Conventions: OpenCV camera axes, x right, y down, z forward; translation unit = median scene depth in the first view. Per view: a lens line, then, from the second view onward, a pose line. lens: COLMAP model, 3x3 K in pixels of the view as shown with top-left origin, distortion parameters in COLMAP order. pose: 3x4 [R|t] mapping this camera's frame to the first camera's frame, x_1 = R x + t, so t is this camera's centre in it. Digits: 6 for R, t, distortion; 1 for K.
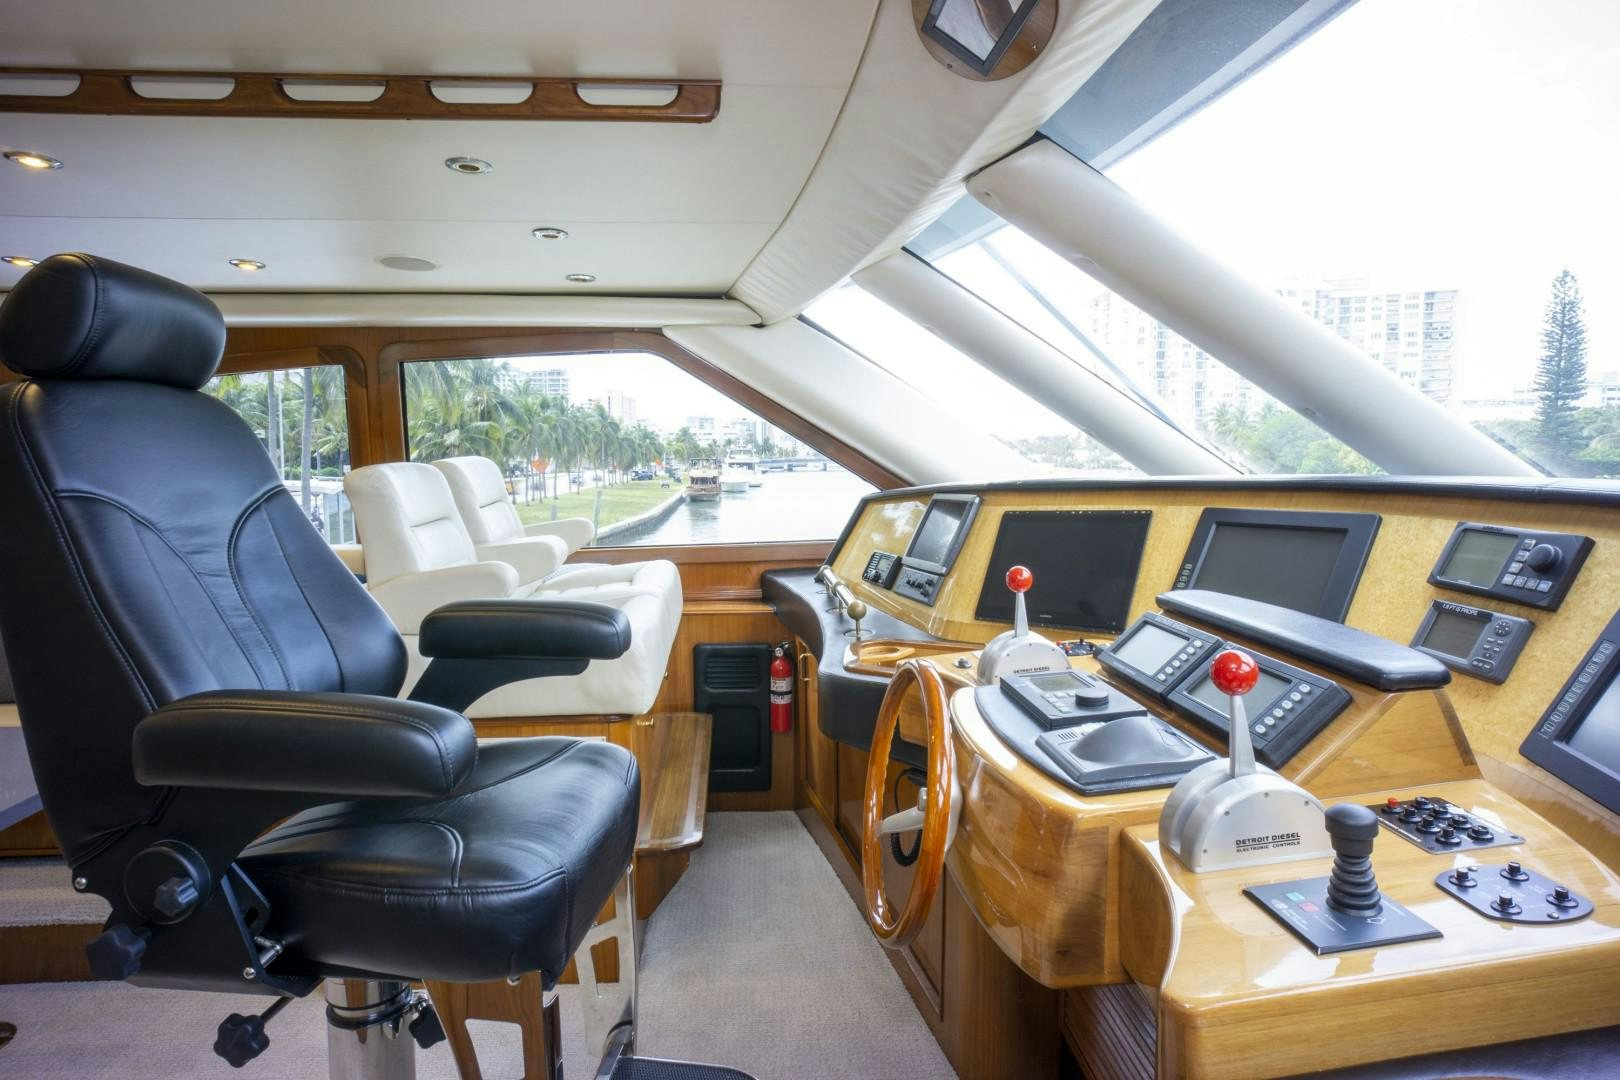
lens RADIAL K [[923.8, 0, 800.3], [0, 923.8, 540.2], [0, 0, 1]] dist [-0.006033, 0.000001]
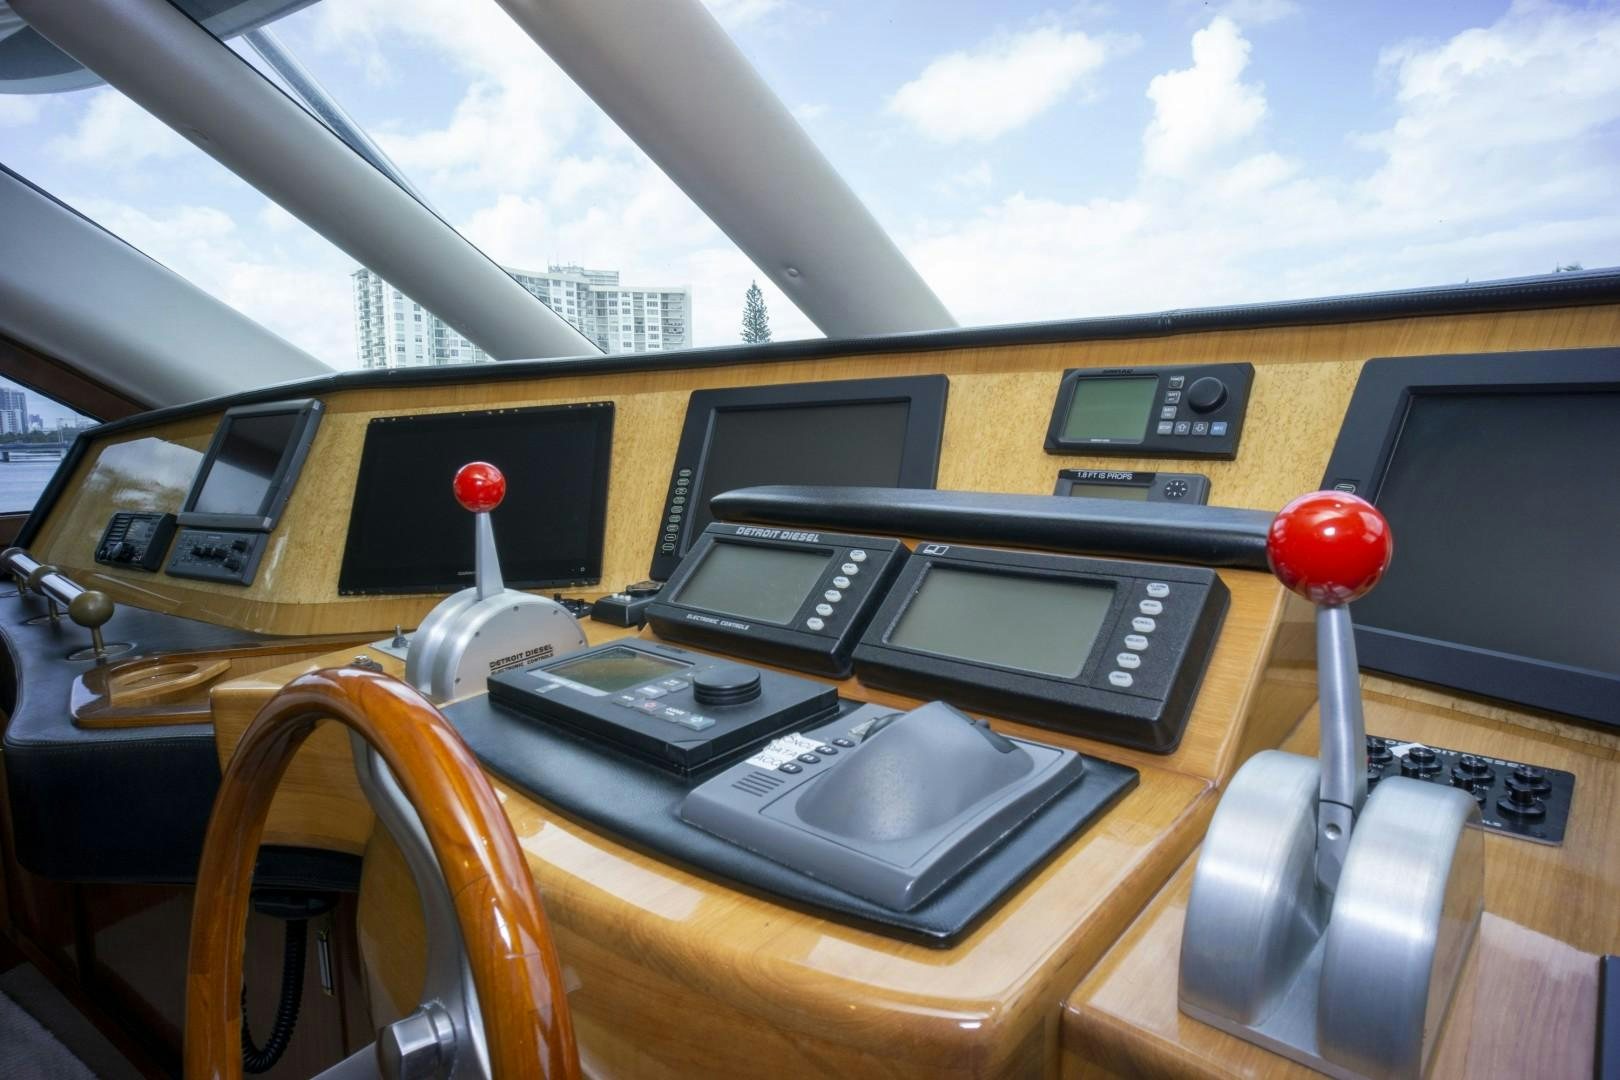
lens RADIAL K [[923.8, 0, 804.5], [0, 923.8, 530.4], [0, 0, 1]] dist [-0.006033, 0.000001]
pose [[0.740712, -0.080191, 0.667019, 0.015177], [0.071849, 0.996612, 0.040029, 0.039413], [-0.667969, 0.018274, 0.743965, 0.329387]]
